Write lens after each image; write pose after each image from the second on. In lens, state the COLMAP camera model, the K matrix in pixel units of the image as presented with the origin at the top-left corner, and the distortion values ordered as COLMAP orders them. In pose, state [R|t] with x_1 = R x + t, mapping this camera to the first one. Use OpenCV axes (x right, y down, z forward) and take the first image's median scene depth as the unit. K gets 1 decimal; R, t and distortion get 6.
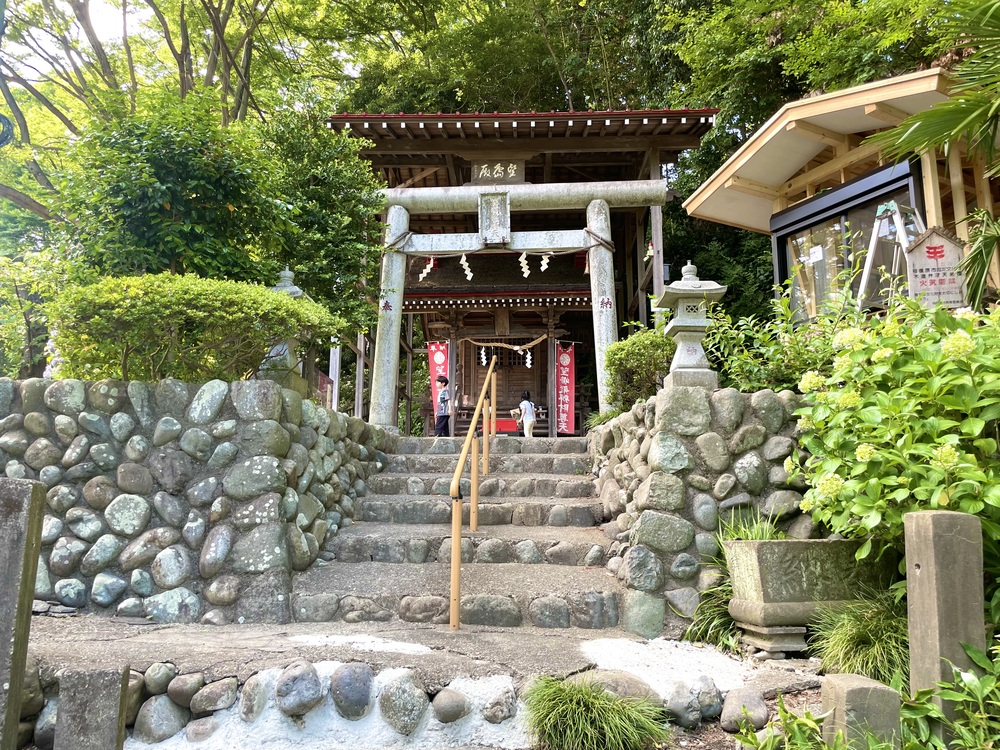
lens RADIAL K [[749.5, 0, 500.0], [0, 749.5, 375.0], [0, 0, 1]] dist [0.012136, -0.001409]
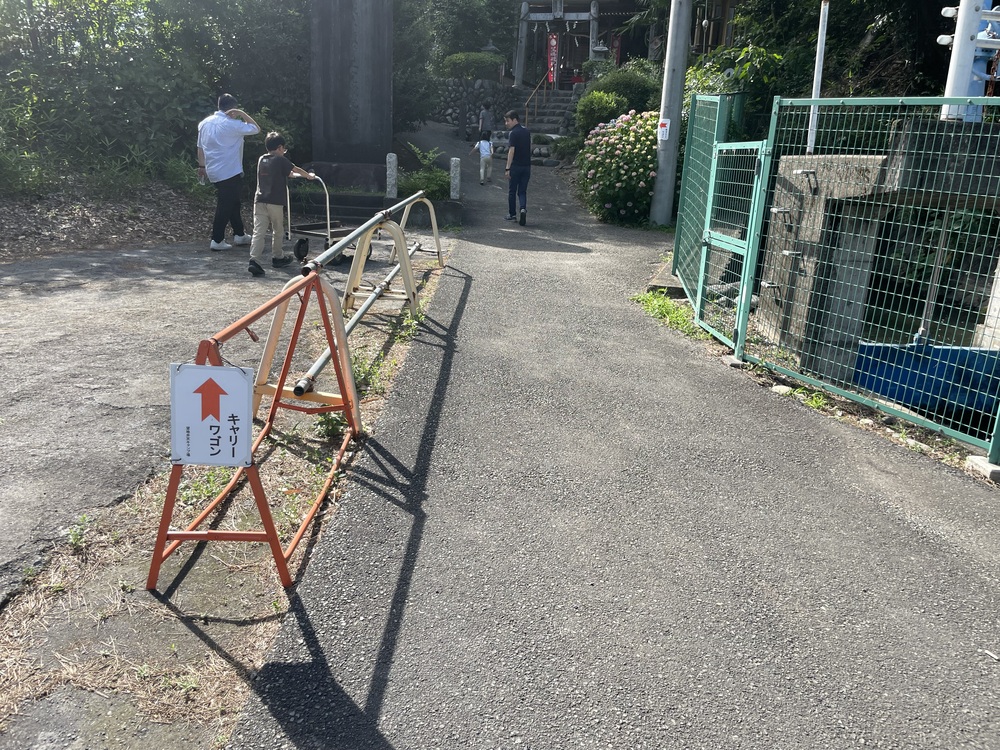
lens RADIAL K [[749.5, 0, 500.0], [0, 749.5, 375.0], [0, 0, 1]] dist [0.012136, -0.001409]
pose [[0.977497, 0.097406, -0.187113, 0.421751], [-0.000332, 0.887717, 0.460389, -0.269359], [0.210948, -0.449967, 0.867774, -2.032497]]
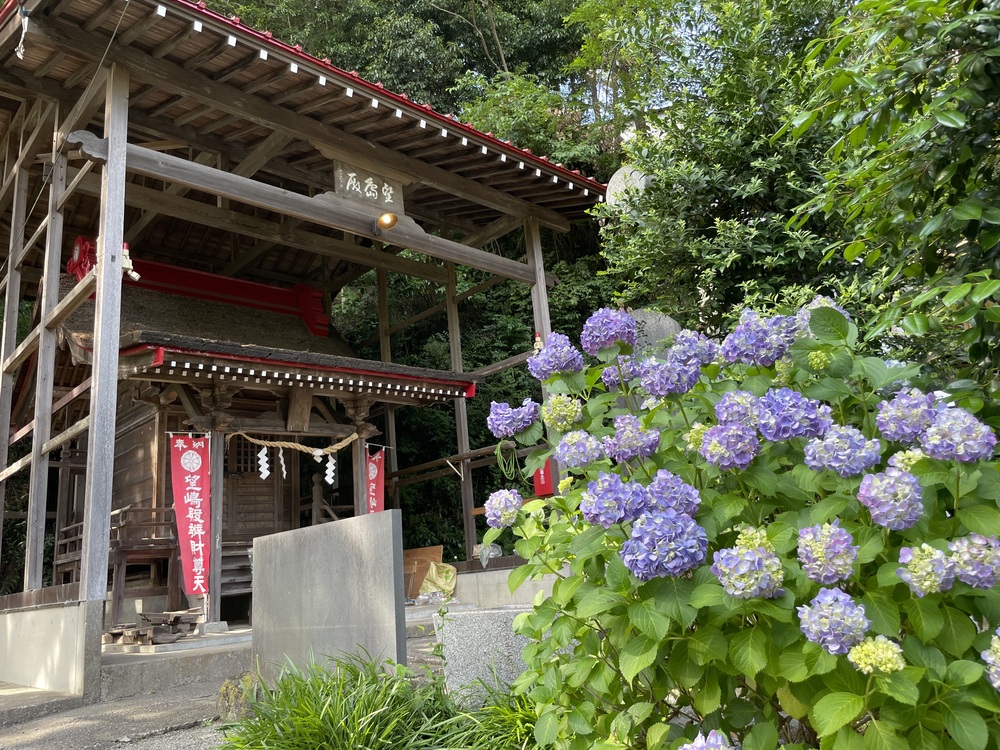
lens RADIAL K [[749.5, 0, 500.0], [0, 749.5, 375.0], [0, 0, 1]] dist [0.012136, -0.001409]
pose [[0.673088, 0.120616, 0.729661, -0.356984], [-0.045250, 0.991479, -0.122154, -0.029810], [-0.738177, 0.049203, 0.672810, 0.437557]]
